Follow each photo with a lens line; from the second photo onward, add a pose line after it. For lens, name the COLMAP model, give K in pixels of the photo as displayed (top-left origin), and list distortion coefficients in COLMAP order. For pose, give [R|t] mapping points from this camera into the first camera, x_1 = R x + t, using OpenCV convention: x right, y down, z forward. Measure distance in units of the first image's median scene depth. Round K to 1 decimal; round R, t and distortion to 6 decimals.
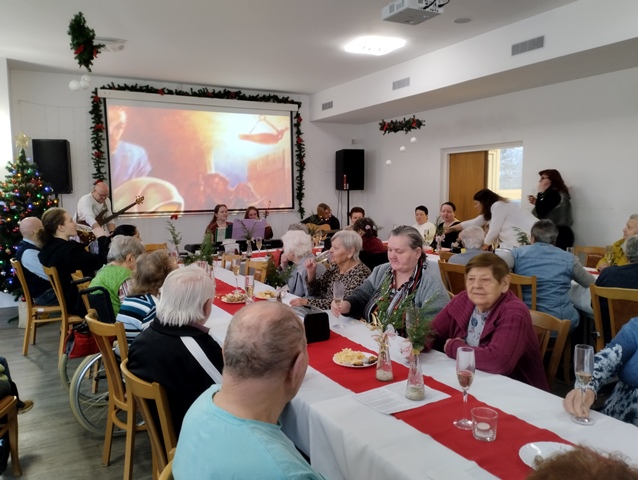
lens RADIAL K [[523.2, 0, 319.1], [0, 523.2, 241.9], [0, 0, 1]] dist [0.051380, -0.059339]
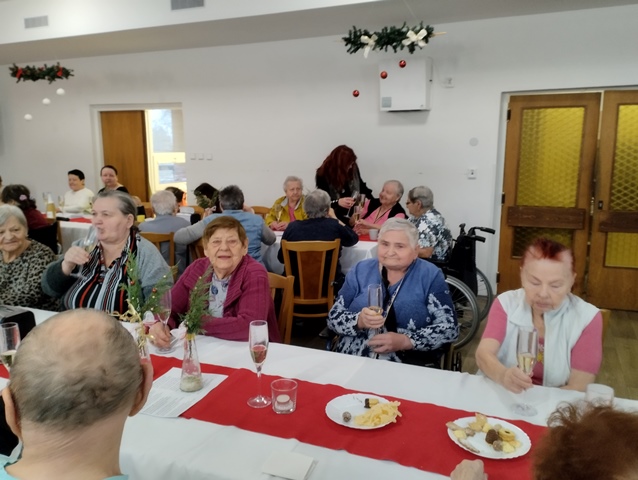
lens RADIAL K [[523.2, 0, 319.1], [0, 523.2, 245.5], [0, 0, 1]] dist [0.051380, -0.059339]
pose [[0.782129, -0.100939, 0.614887, -0.040770], [0.055328, 0.994144, 0.092821, -0.001901], [-0.620656, -0.038578, 0.783134, 0.048814]]
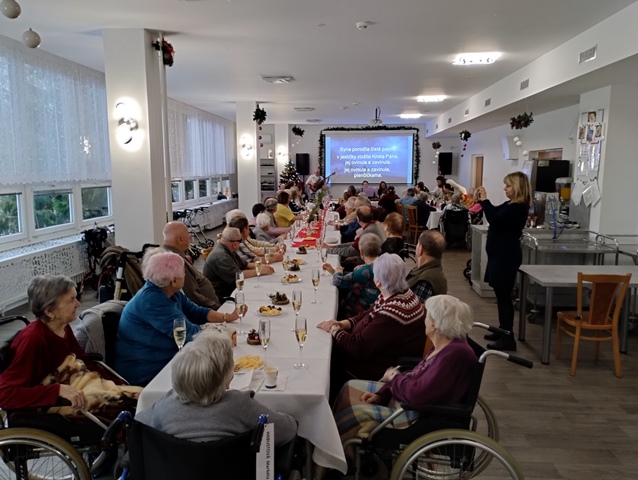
lens RADIAL K [[523.2, 0, 314.9], [0, 523.2, 239.8], [0, 0, 1]] dist [0.051380, -0.059339]
pose [[0.844327, 0.082052, -0.529508, 0.837192], [-0.059373, 0.996447, 0.059735, 0.059066], [0.532528, -0.018997, 0.846199, -1.013790]]
